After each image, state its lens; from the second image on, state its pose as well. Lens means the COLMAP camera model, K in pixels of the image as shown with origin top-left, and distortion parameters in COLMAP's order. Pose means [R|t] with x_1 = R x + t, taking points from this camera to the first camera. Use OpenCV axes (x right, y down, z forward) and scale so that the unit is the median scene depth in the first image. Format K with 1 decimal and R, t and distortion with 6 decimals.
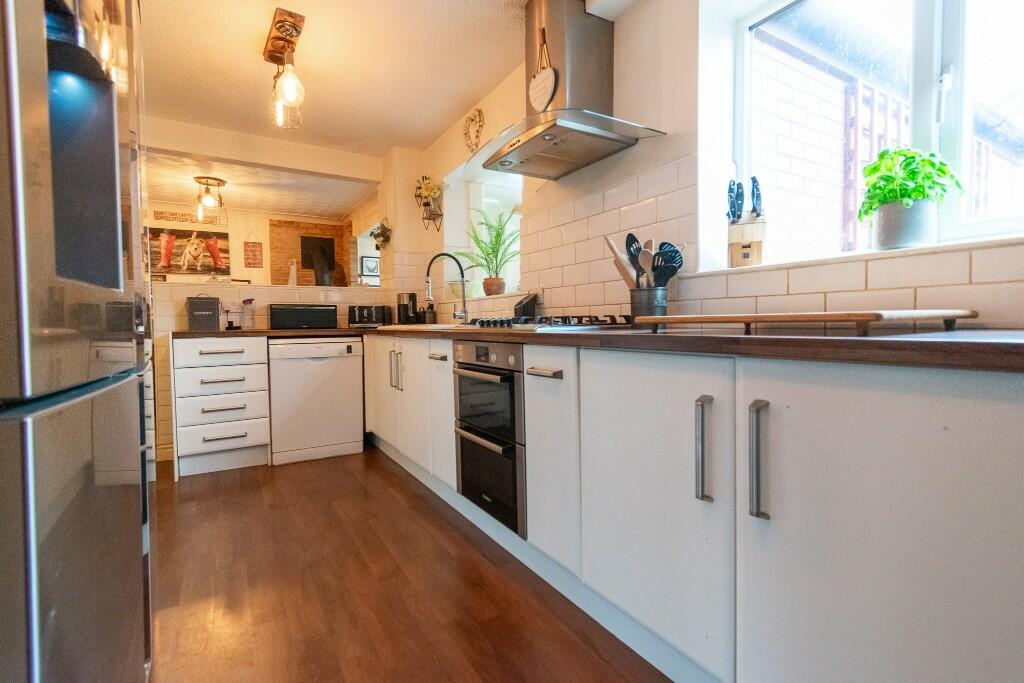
lens RADIAL K [[468.9, 0, 513.7], [0, 468.9, 337.9], [0, 0, 1]] dist [0.003546, 0.001423]
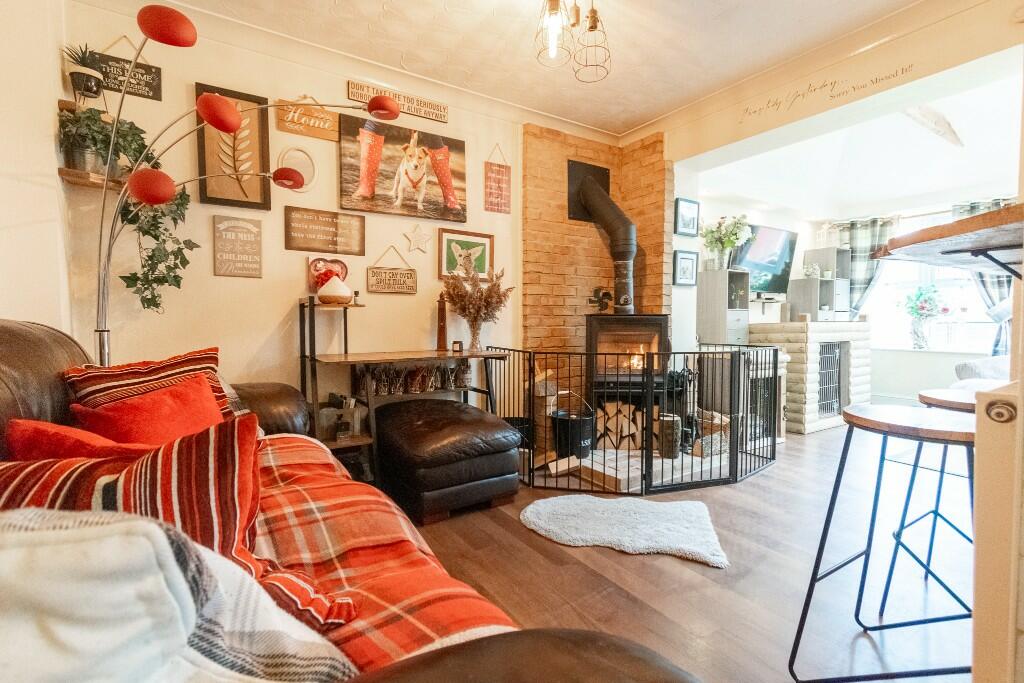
lens RADIAL K [[468.9, 0, 513.7], [0, 468.9, 337.9], [0, 0, 1]] dist [0.003546, 0.001423]
pose [[0.999571, 0.010252, 0.027433, -0.574784], [-0.010422, 0.999927, 0.006058, -0.010250], [-0.027369, -0.006341, 0.999605, 0.486582]]
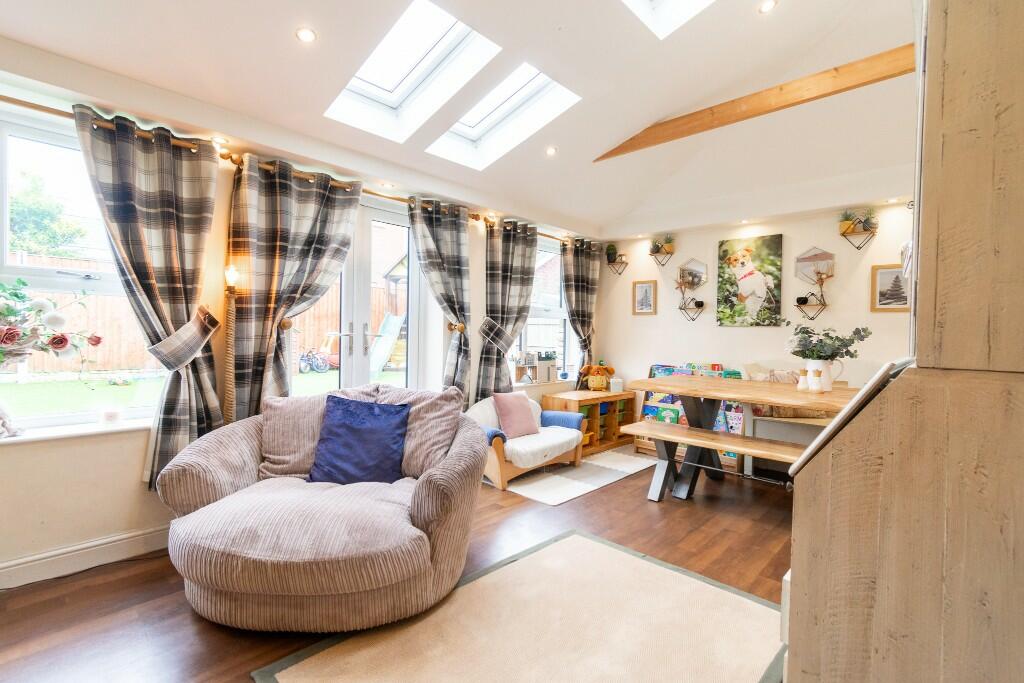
lens RADIAL K [[468.9, 0, 513.7], [0, 468.9, 337.9], [0, 0, 1]] dist [0.003546, 0.001423]
pose [[-0.262111, -0.003879, 0.965030, -0.227816], [0.018190, 0.999794, 0.008959, -0.062721], [-0.964866, 0.019902, -0.261986, 1.062319]]
